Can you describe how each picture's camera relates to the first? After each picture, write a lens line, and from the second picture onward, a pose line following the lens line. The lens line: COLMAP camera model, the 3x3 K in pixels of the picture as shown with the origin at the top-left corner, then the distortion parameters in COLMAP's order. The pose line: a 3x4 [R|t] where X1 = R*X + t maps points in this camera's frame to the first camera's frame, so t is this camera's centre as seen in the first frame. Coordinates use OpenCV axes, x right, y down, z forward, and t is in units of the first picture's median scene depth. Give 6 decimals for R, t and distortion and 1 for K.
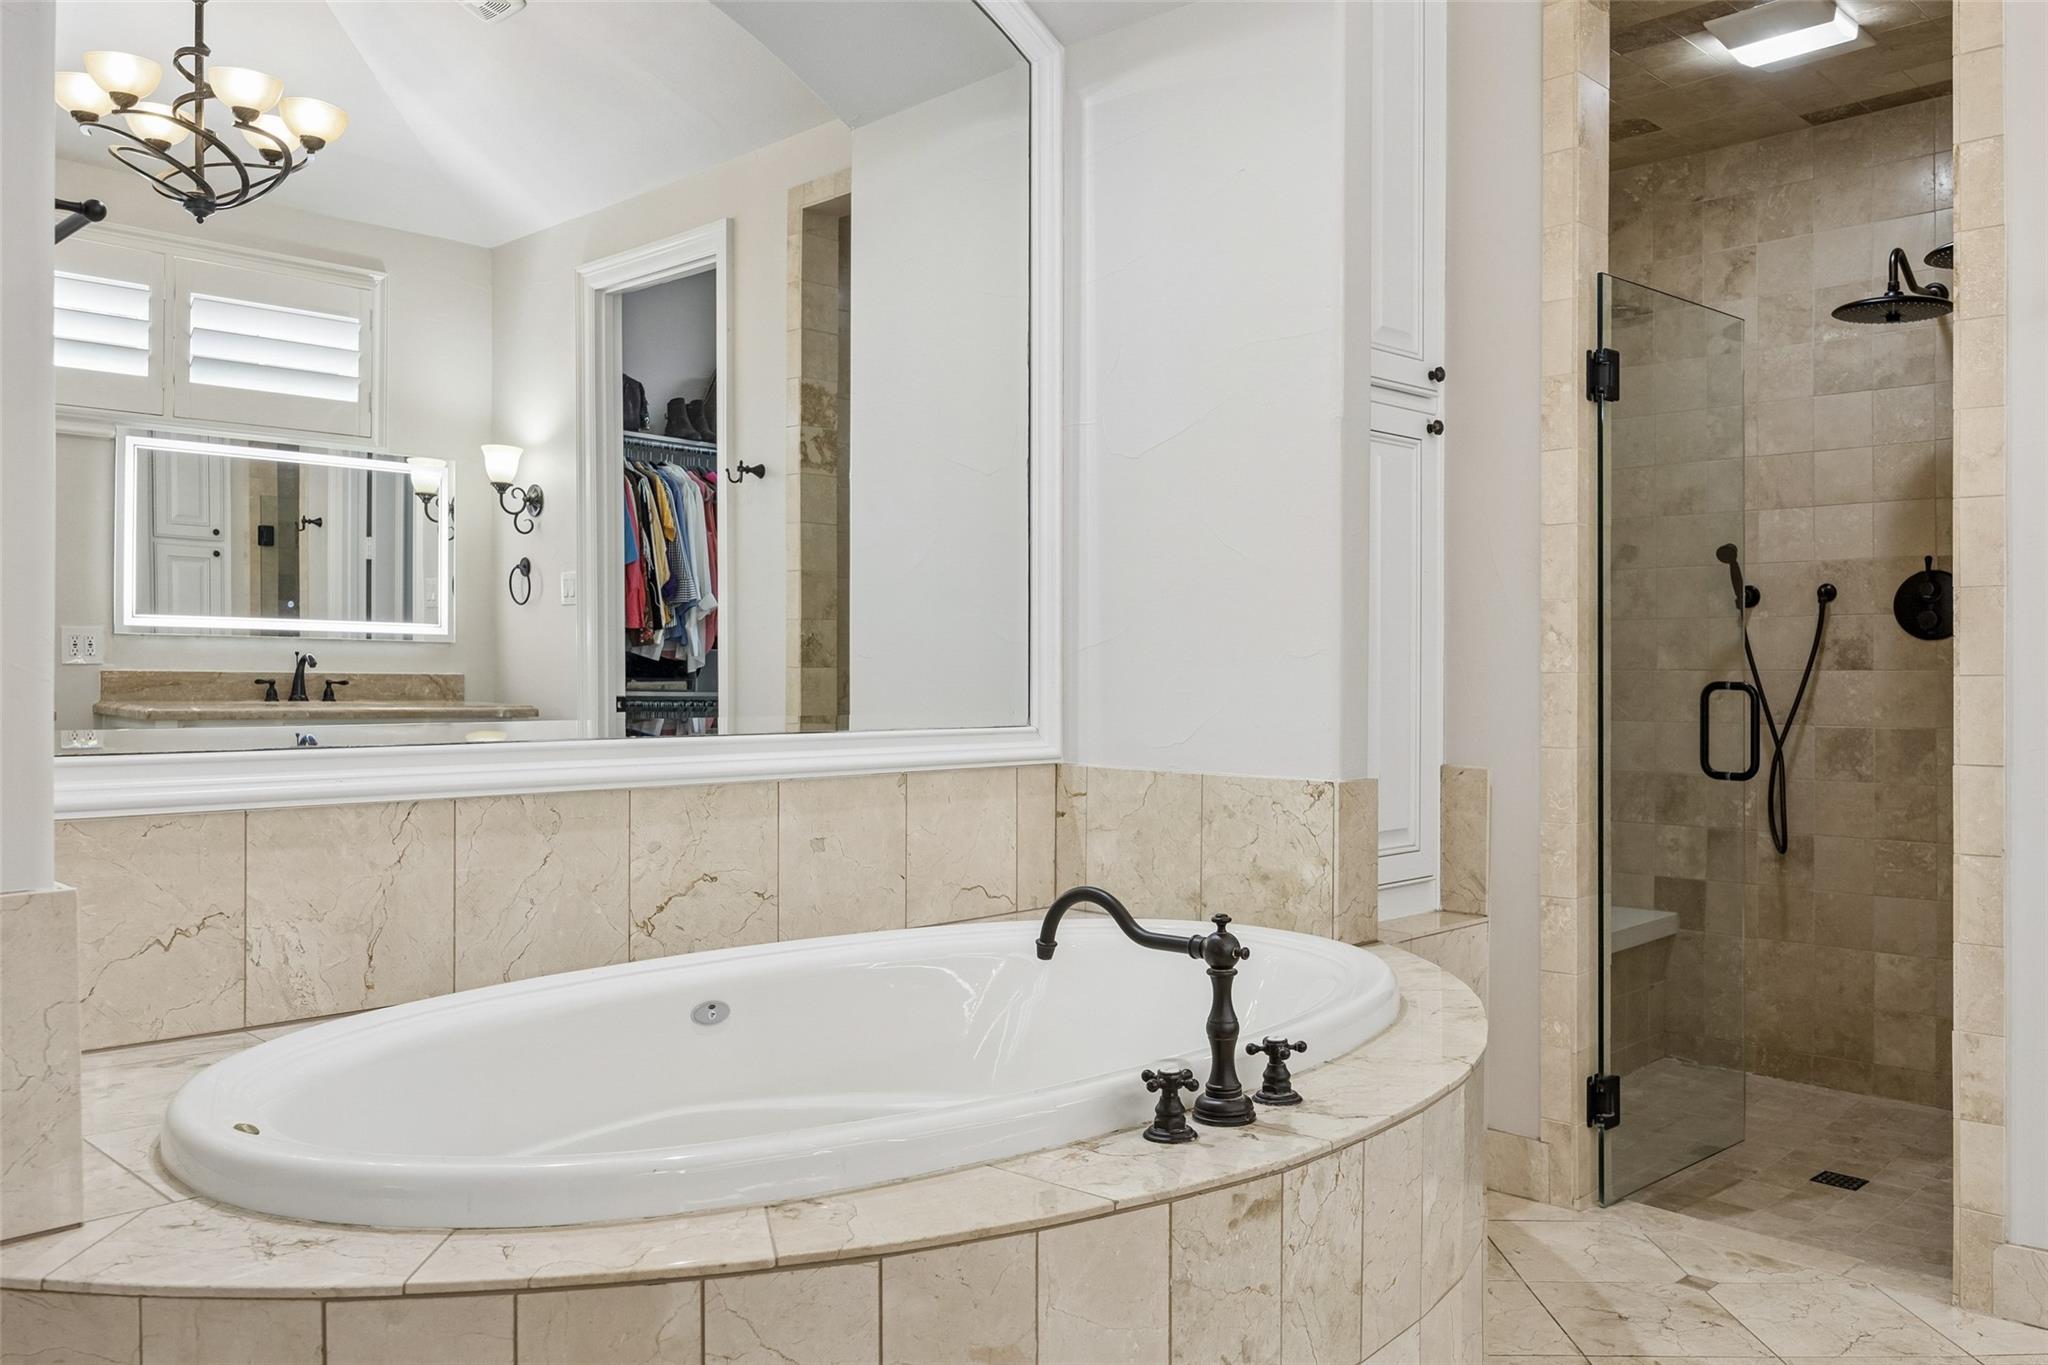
lens RADIAL K [[1594.7, 0, 1023.6], [0, 1594.7, 672.5], [0, 0, 1]] dist [-0.003907, -0.008053]
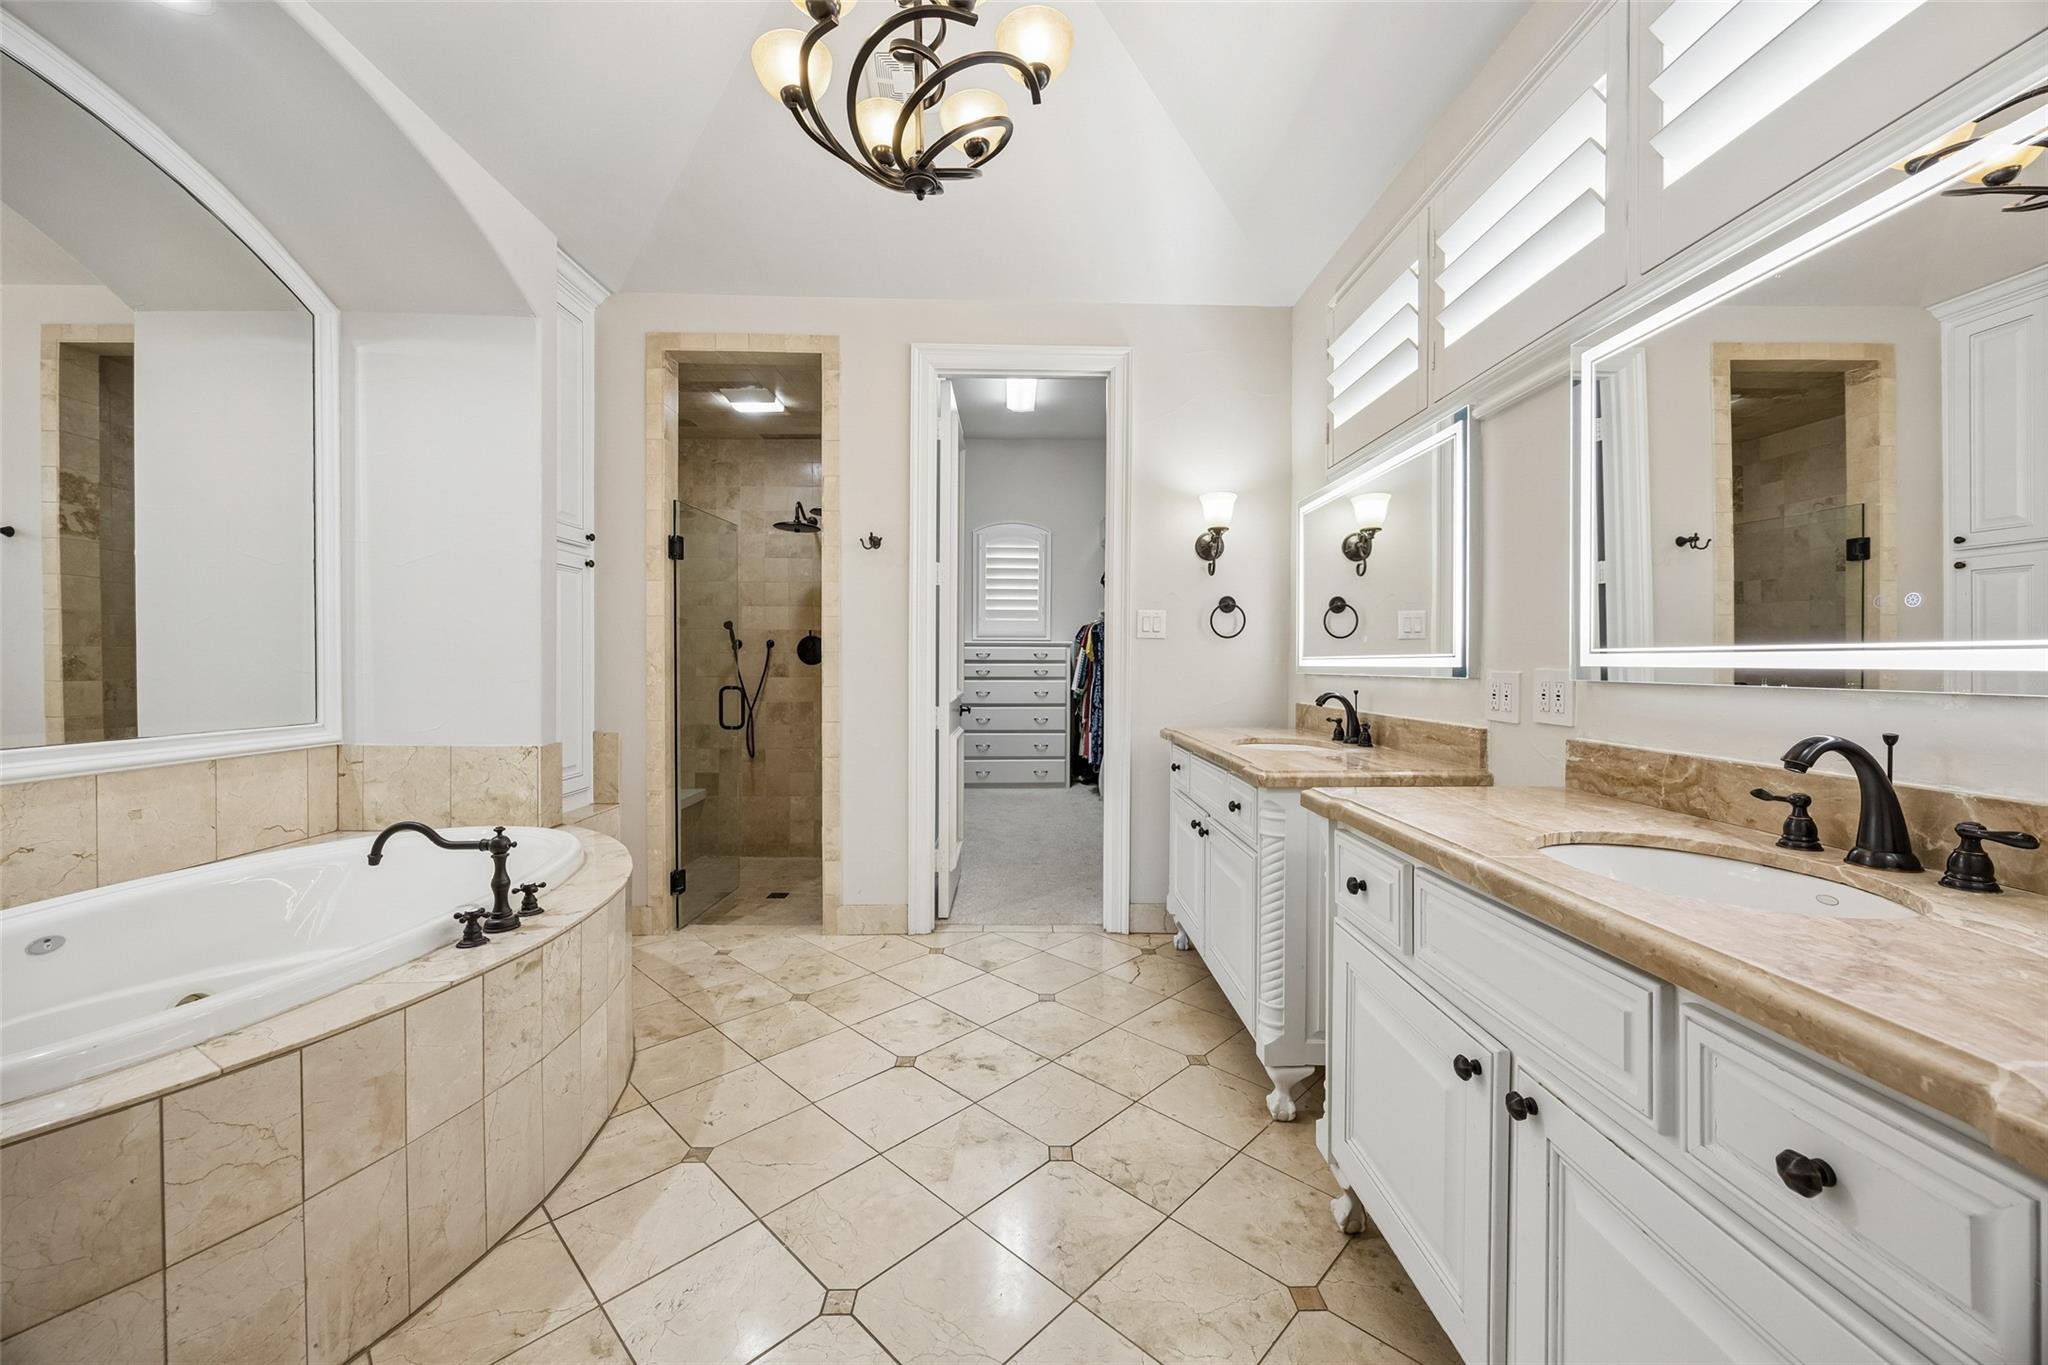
lens RADIAL K [[774.5, 0, 1032.1], [0, 774.5, 670.2], [0, 0, 1]] dist [-0.001474, -0.000353]
pose [[0.695728, -0.004272, 0.718293, -0.057037], [-0.000935, 0.999976, 0.006853, -0.027693], [-0.718305, -0.005440, 0.695707, -0.081837]]
